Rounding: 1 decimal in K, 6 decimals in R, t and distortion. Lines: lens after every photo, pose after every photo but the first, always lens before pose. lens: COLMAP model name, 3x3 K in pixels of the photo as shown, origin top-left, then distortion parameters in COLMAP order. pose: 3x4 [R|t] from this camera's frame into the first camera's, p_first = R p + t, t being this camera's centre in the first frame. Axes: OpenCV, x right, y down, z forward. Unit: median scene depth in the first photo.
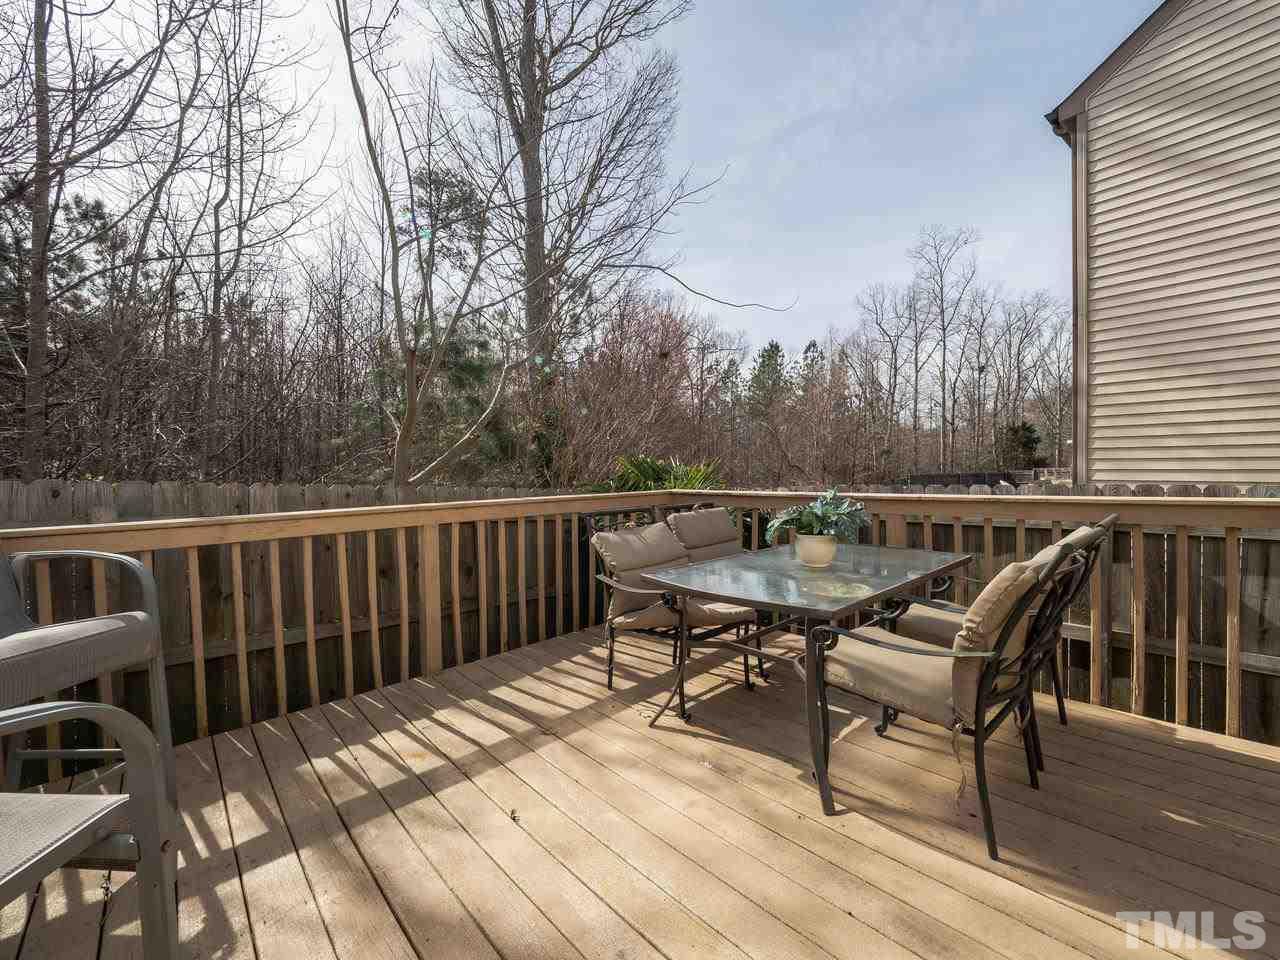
lens RADIAL K [[539.2, 0, 651.6], [0, 539.2, 471.9], [0, 0, 1]] dist [-0.003113, -0.000474]
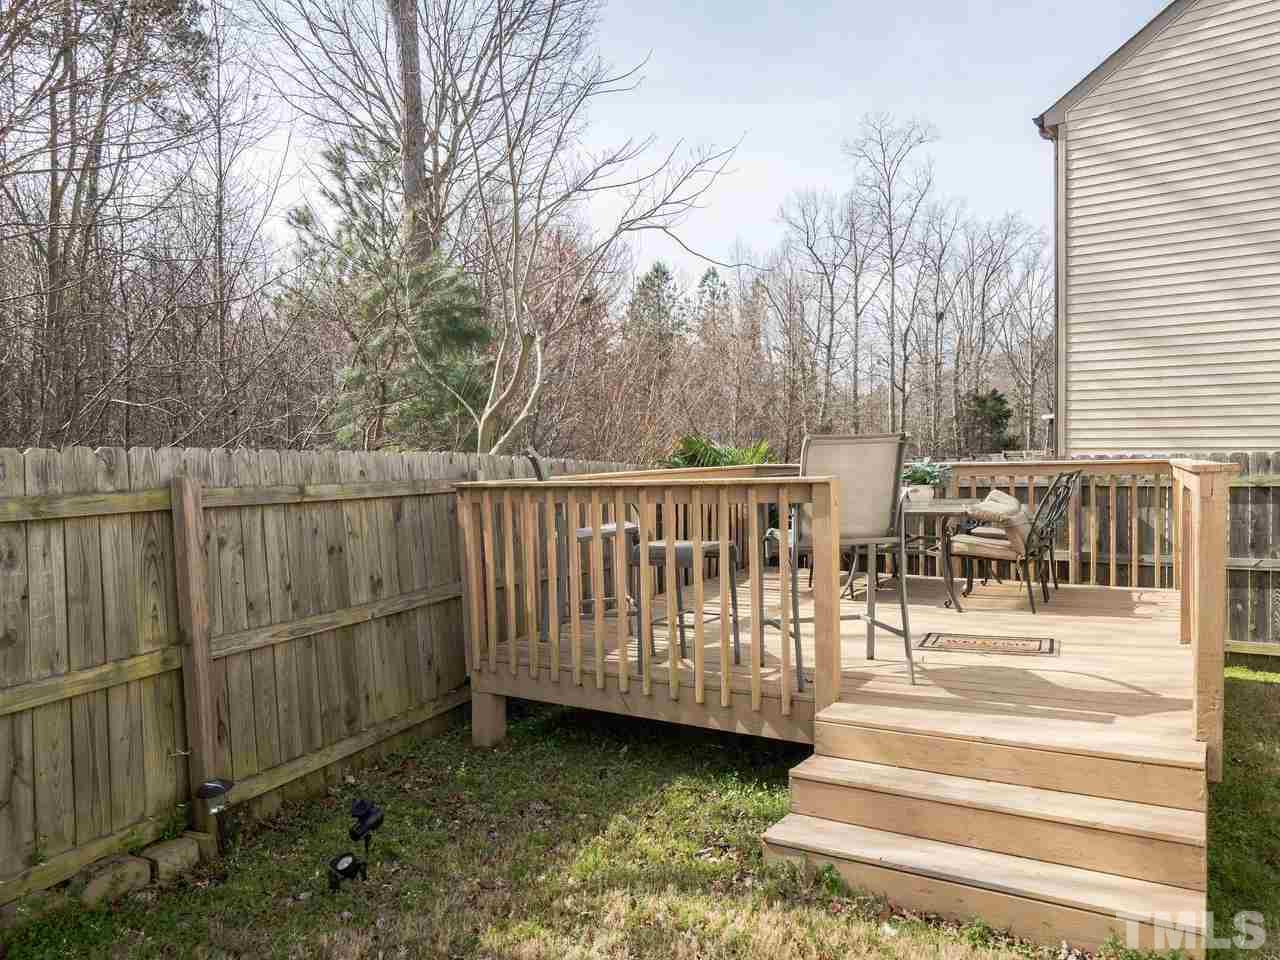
lens RADIAL K [[932.5, 0, 610.7], [0, 932.5, 473.9], [0, 0, 1]] dist [-0.008490, -0.000304]
pose [[0.974016, -0.008551, 0.226317, -0.109328], [0.005271, 0.999872, 0.015091, 0.002278], [-0.226417, -0.013506, 0.973937, -0.132955]]
